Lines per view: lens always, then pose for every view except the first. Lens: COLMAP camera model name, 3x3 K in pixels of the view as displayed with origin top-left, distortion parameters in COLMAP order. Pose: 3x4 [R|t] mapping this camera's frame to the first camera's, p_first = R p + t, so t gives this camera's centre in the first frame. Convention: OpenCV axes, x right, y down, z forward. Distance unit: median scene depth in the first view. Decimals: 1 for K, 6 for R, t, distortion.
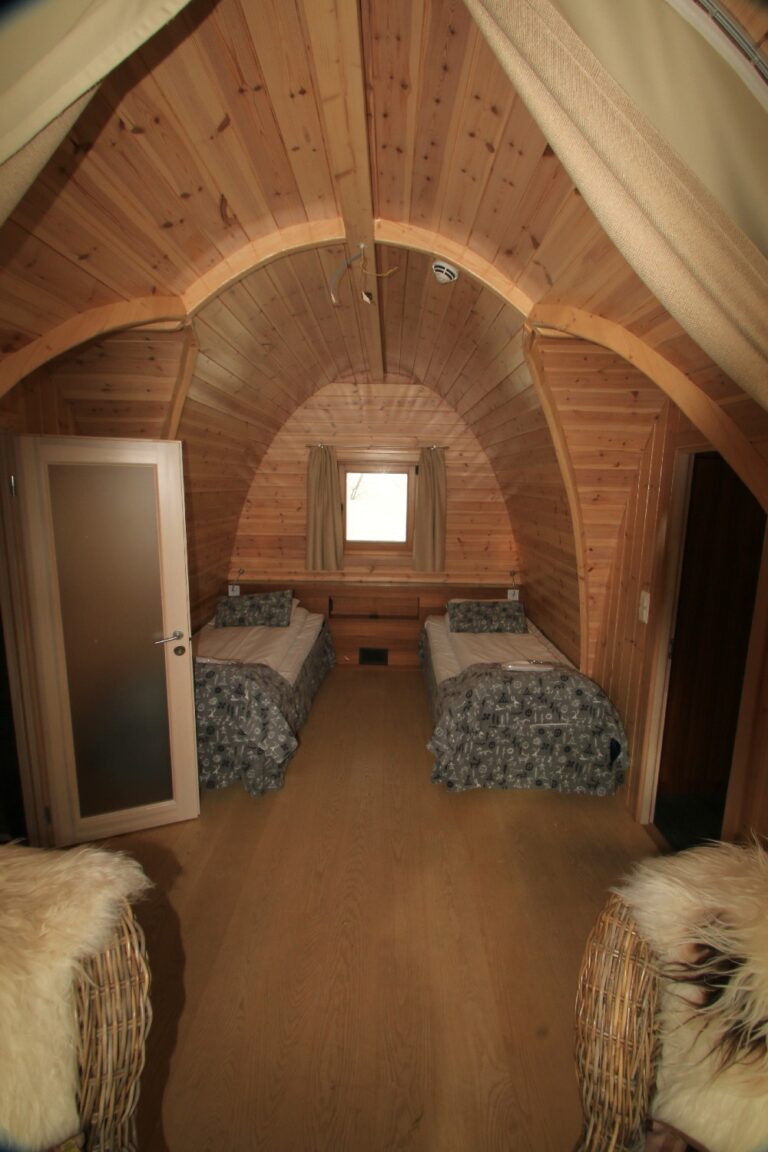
lens RADIAL K [[527.7, 0, 390.9], [0, 527.7, 576.6], [0, 0, 1]] dist [-0.002921, -0.003281]
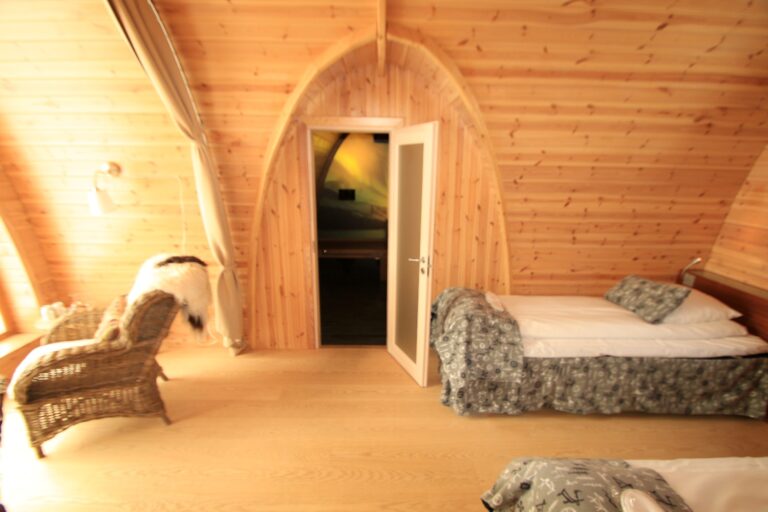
lens RADIAL K [[370.3, 0, 391.7], [0, 370.3, 260.8], [0, 0, 1]] dist [-0.005466, -0.006512]
pose [[0.025278, 0.238366, -0.970846, 0.436219], [-0.187386, 0.955073, 0.229614, -0.078136], [0.981961, 0.176119, 0.068808, 0.623998]]
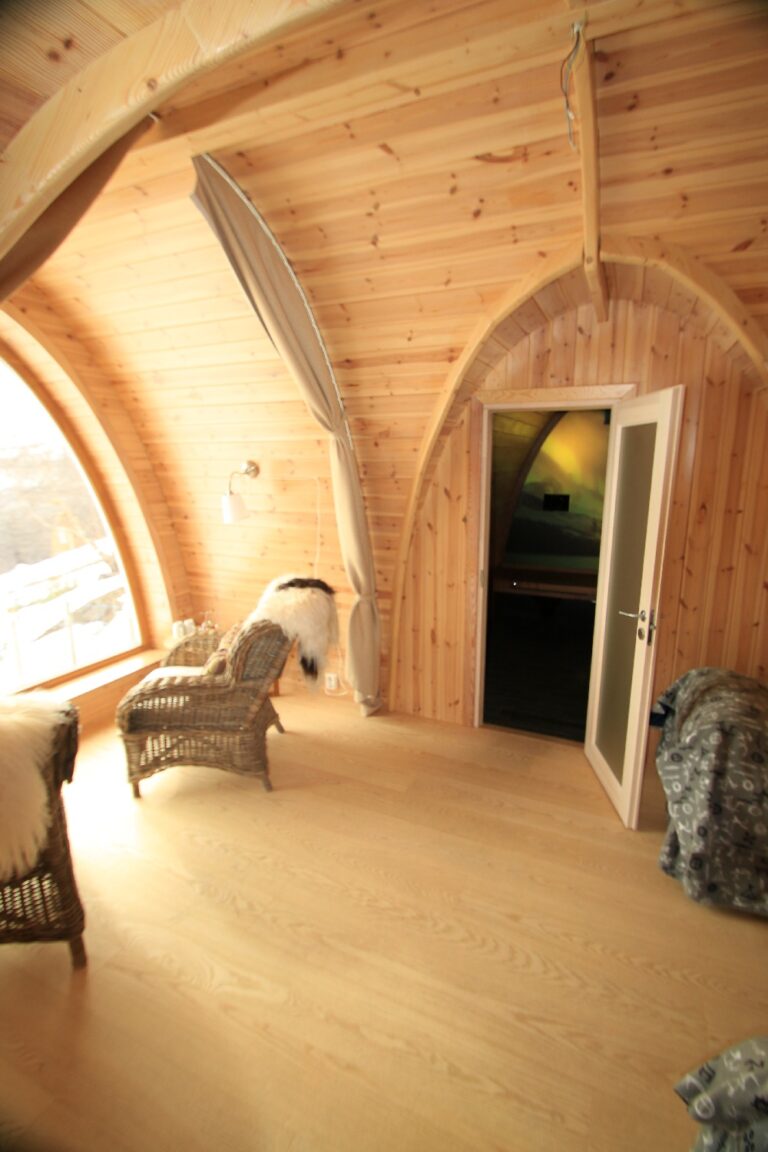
lens RADIAL K [[527.7, 0, 392.6], [0, 527.7, 573.7], [0, 0, 1]] dist [-0.002921, -0.003281]
pose [[-0.396410, 0.185556, -0.899126, 0.393993], [-0.161253, 0.950064, 0.267162, -0.089458], [0.903801, 0.250892, -0.346693, 0.668920]]
